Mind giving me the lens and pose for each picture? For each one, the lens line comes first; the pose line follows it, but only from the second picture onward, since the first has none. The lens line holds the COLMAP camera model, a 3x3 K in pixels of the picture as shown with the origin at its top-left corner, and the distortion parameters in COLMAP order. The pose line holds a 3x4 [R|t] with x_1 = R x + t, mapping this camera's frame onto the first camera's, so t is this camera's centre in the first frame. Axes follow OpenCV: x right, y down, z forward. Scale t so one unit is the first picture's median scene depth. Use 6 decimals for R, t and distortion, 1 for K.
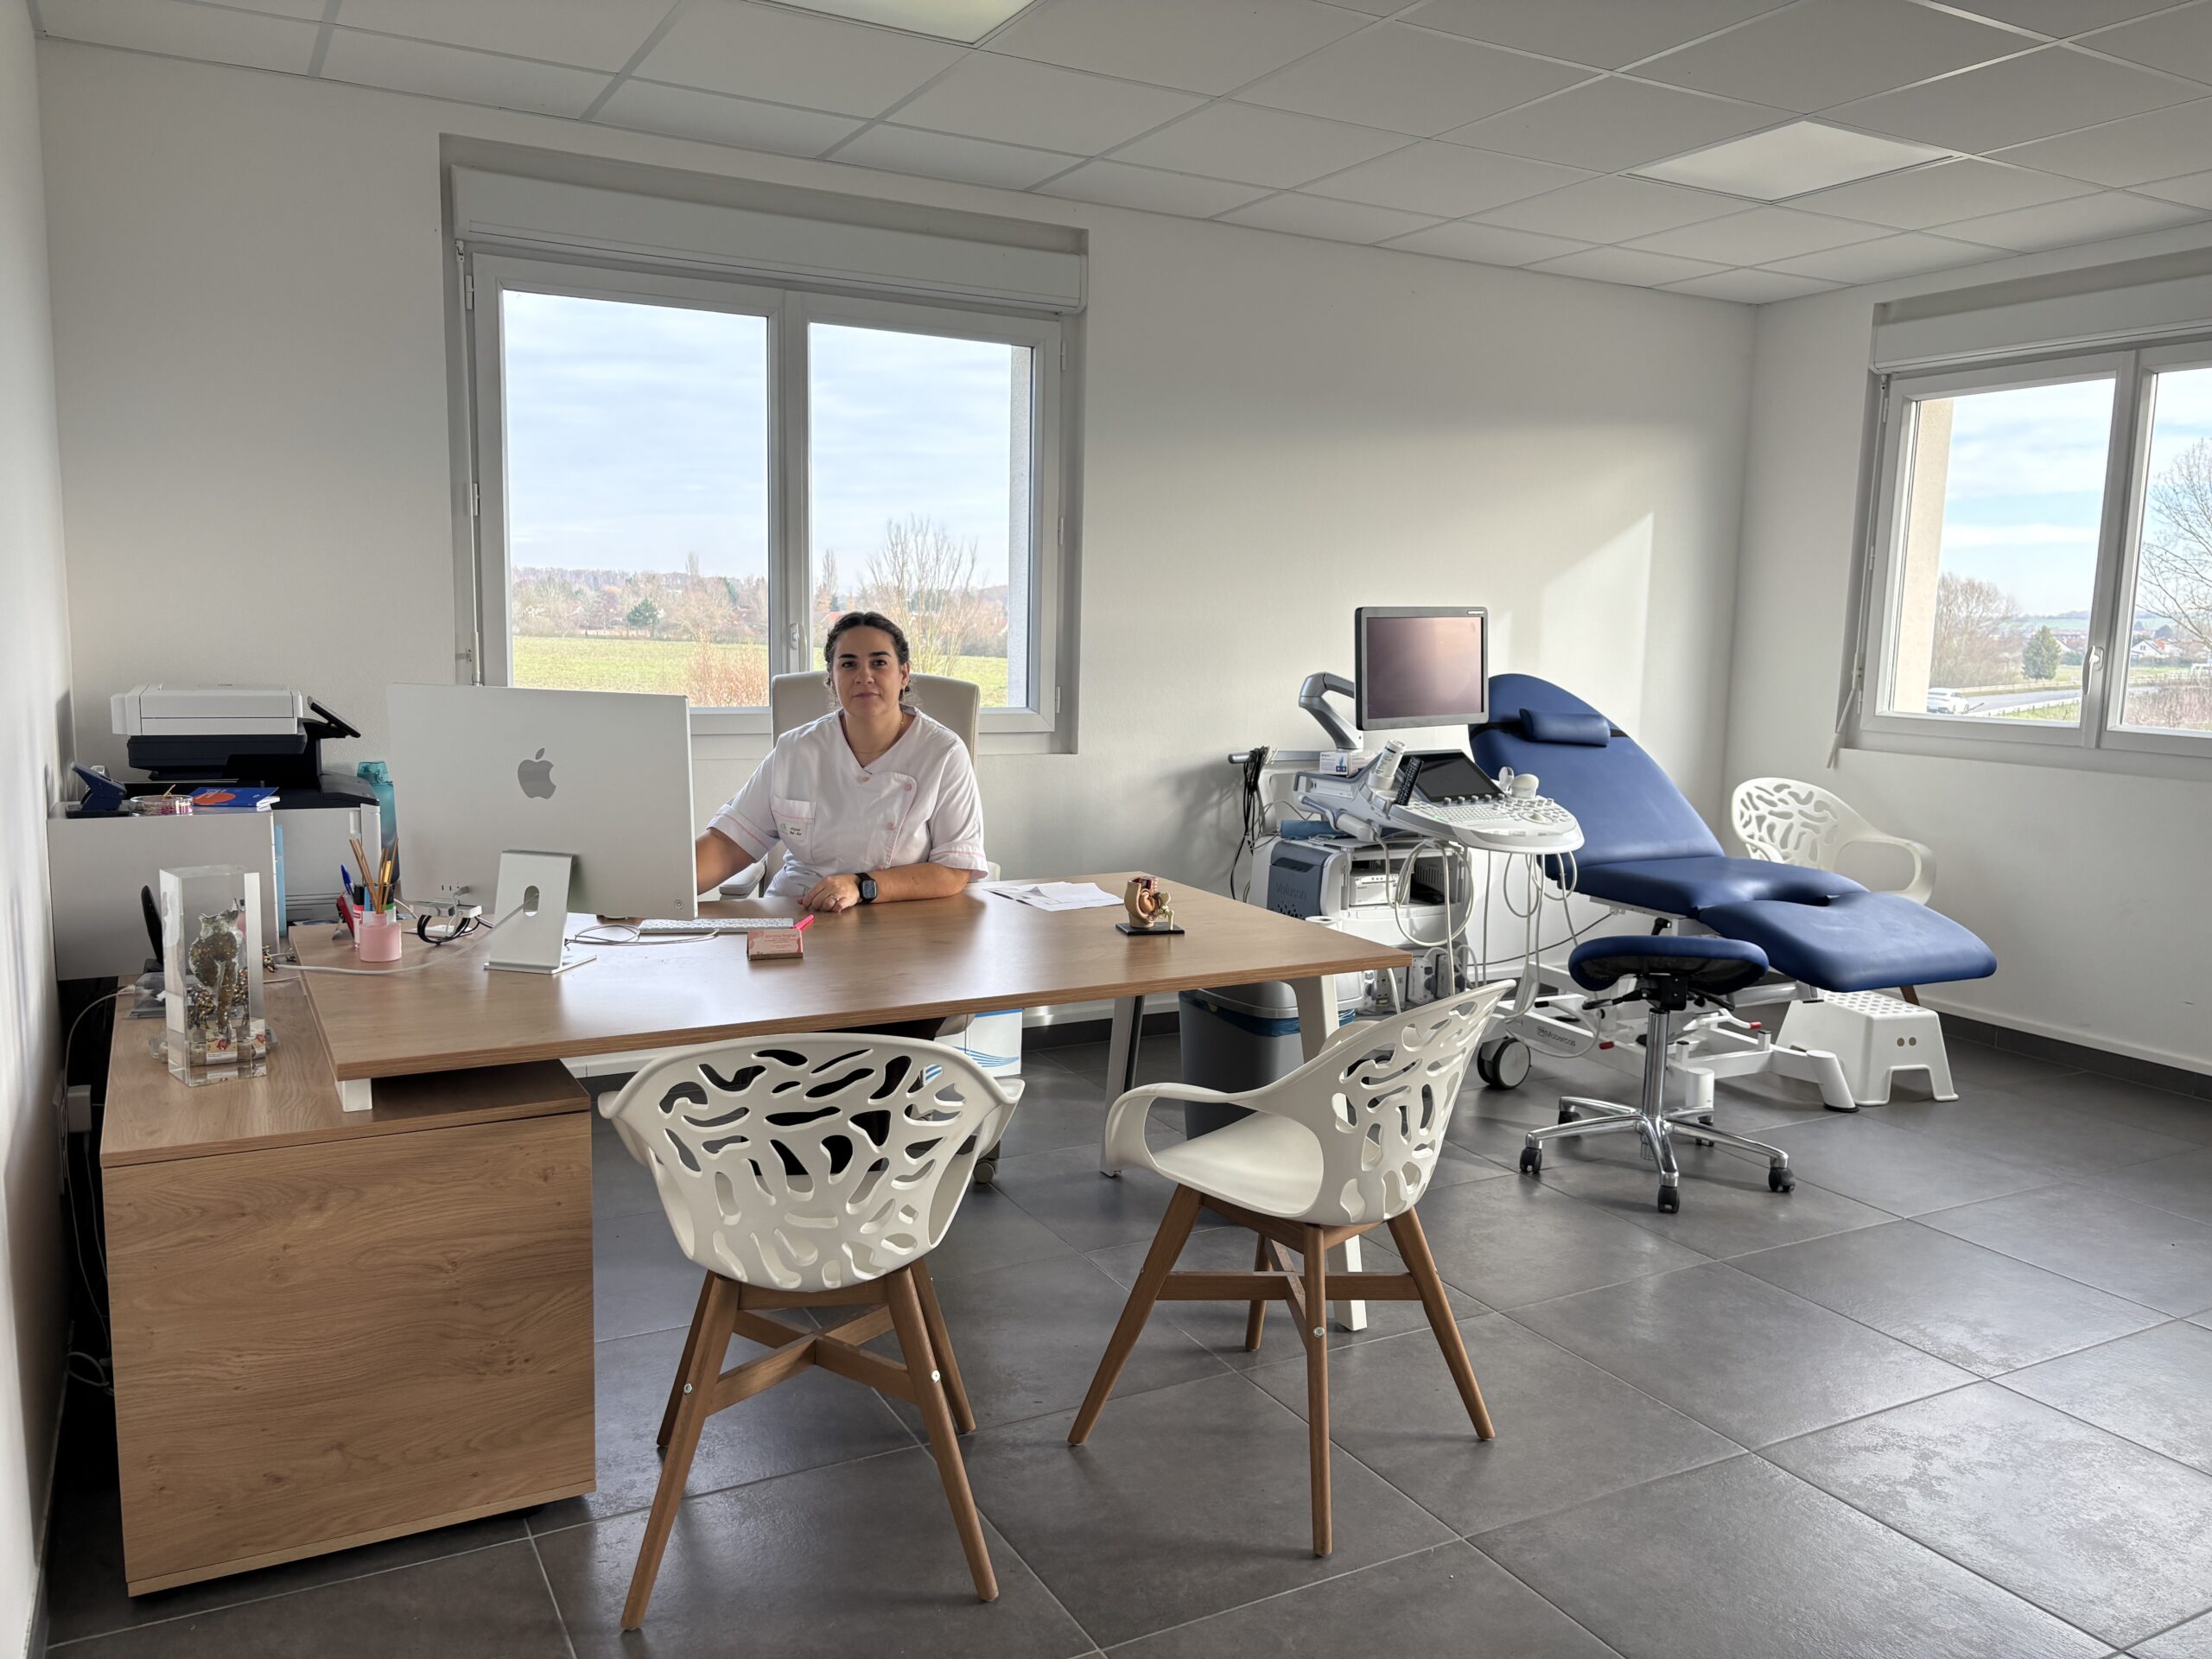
lens RADIAL K [[1655.9, 0, 1106.0], [0, 1655.9, 829.5], [0, 0, 1]] dist [0.009738, 0.005118]
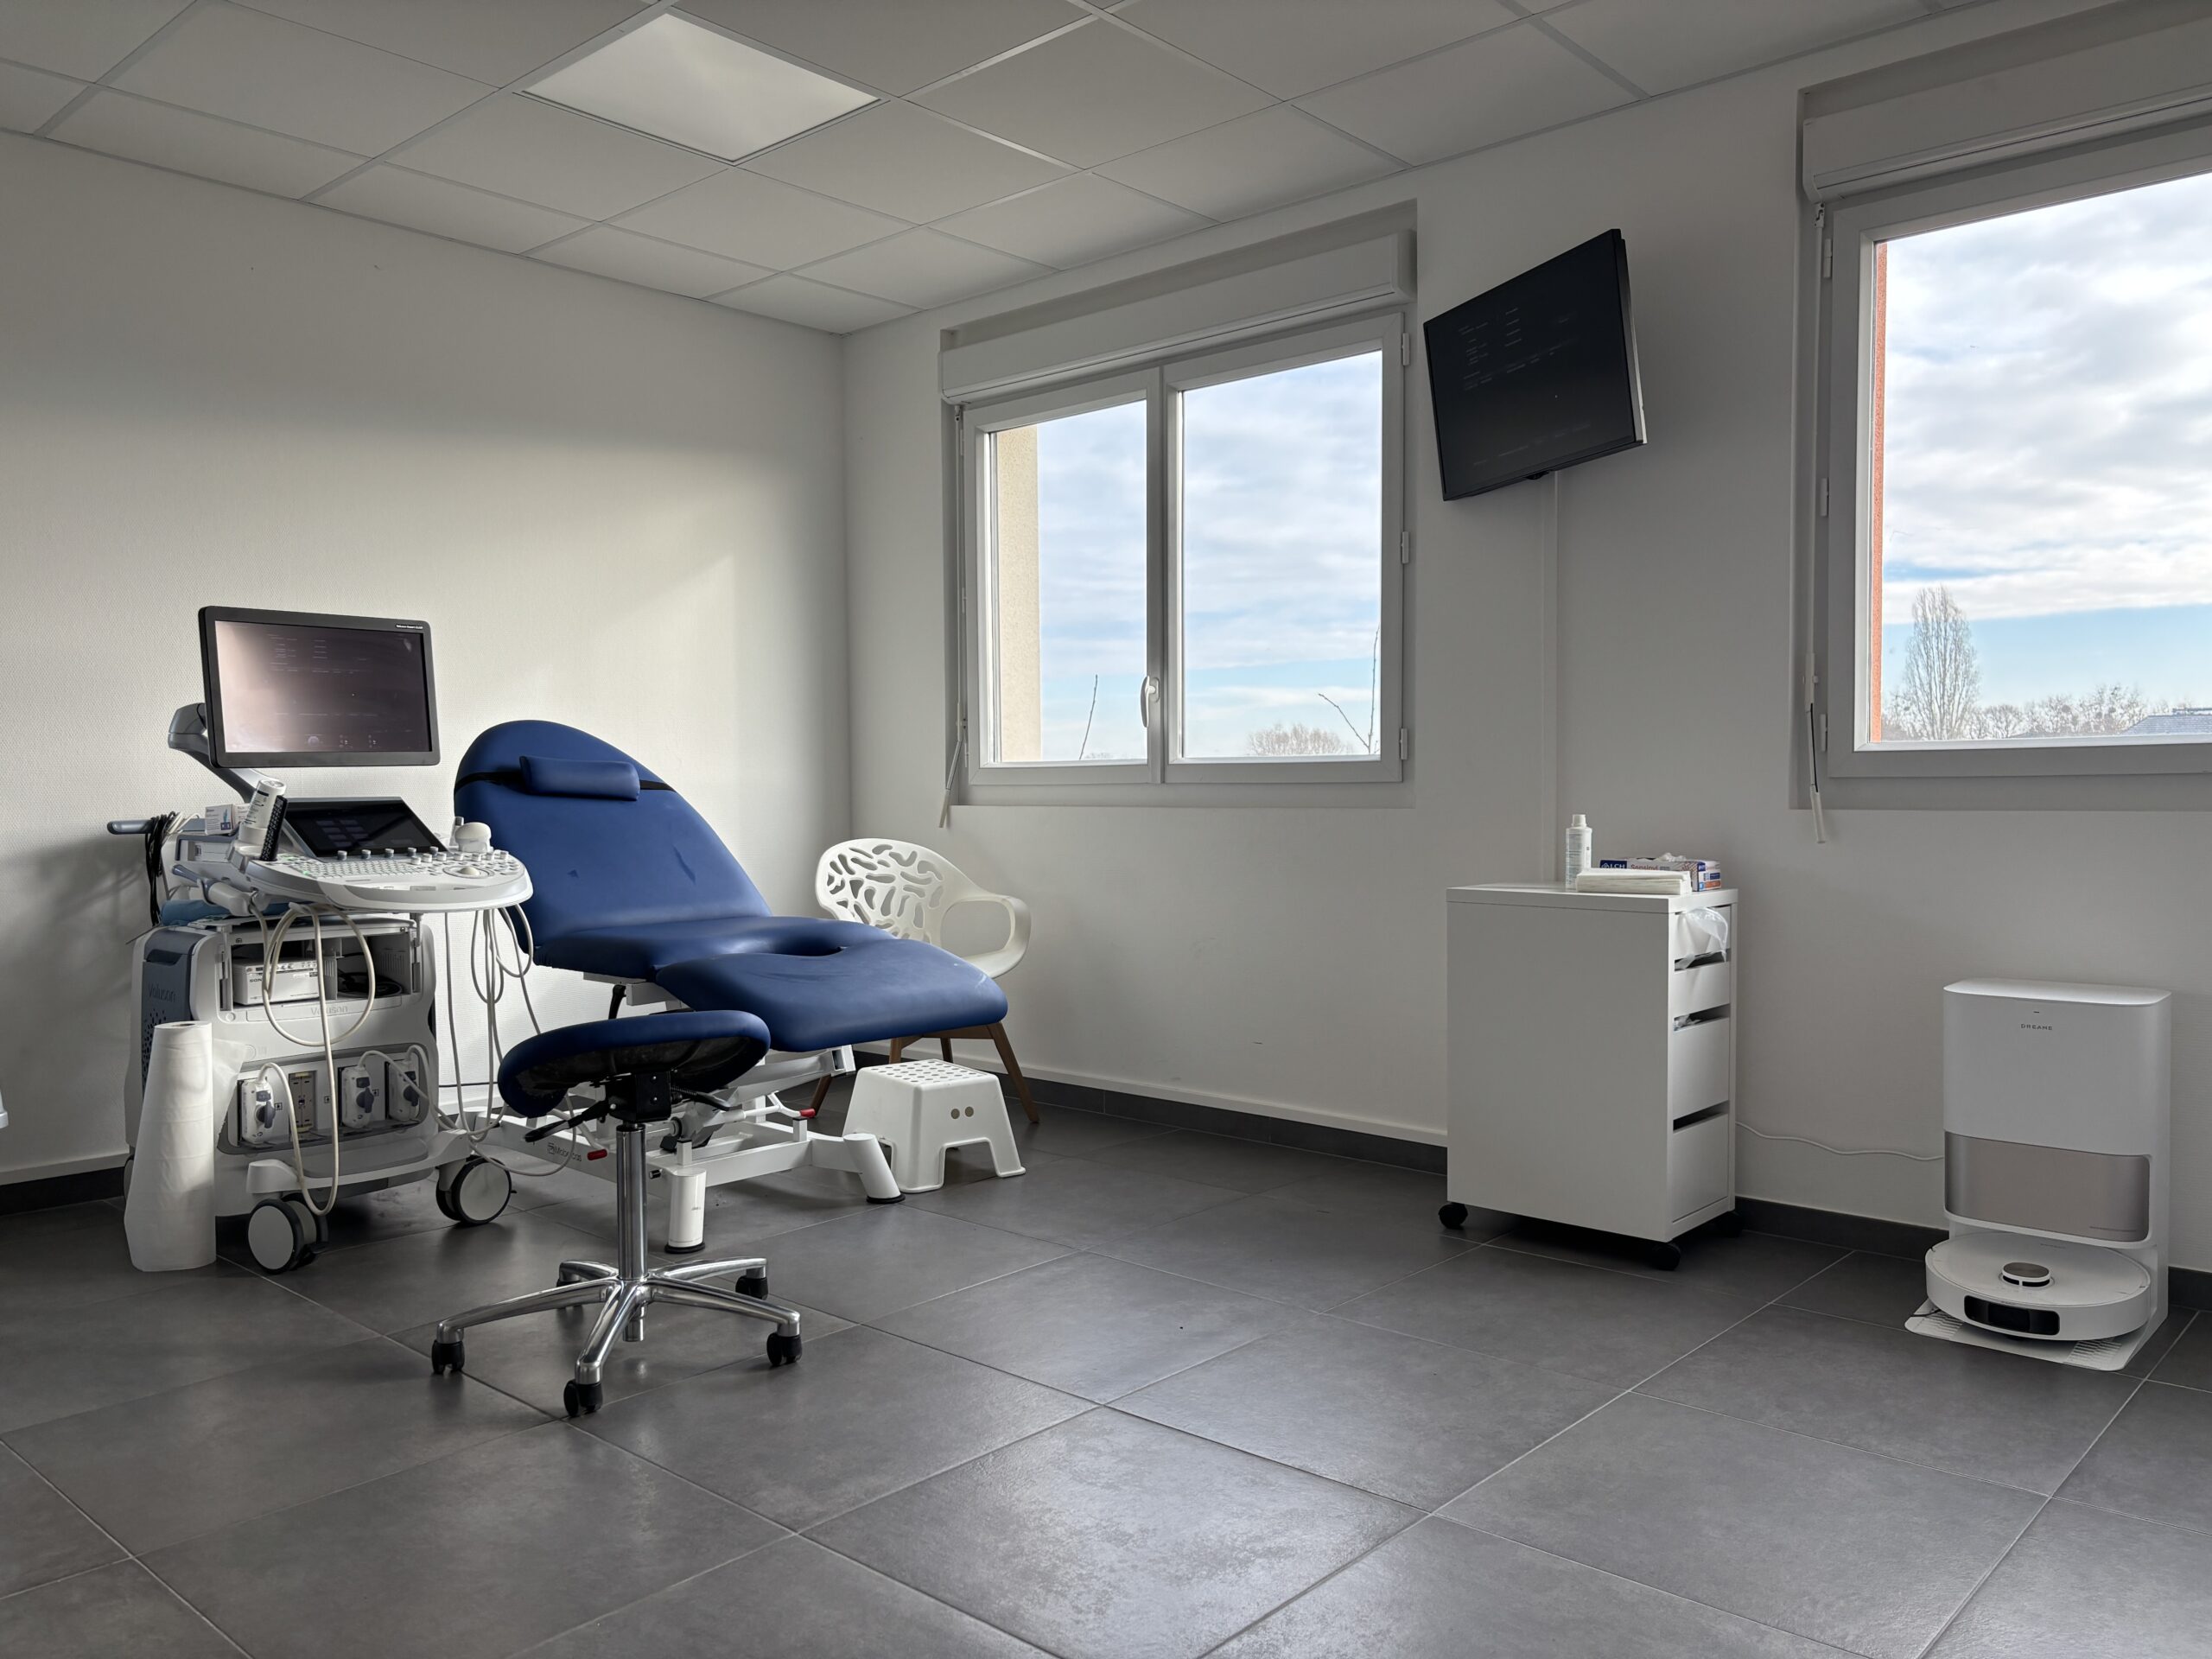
lens RADIAL K [[1647.5, 0, 1106.0], [0, 1647.5, 829.5], [0, 0, 1]] dist [0.019748, -0.002932]
pose [[0.942140, -0.037676, 0.333096, 0.252291], [0.068891, 0.994215, -0.082402, 0.052179], [-0.328065, 0.100582, 0.939285, 0.134073]]
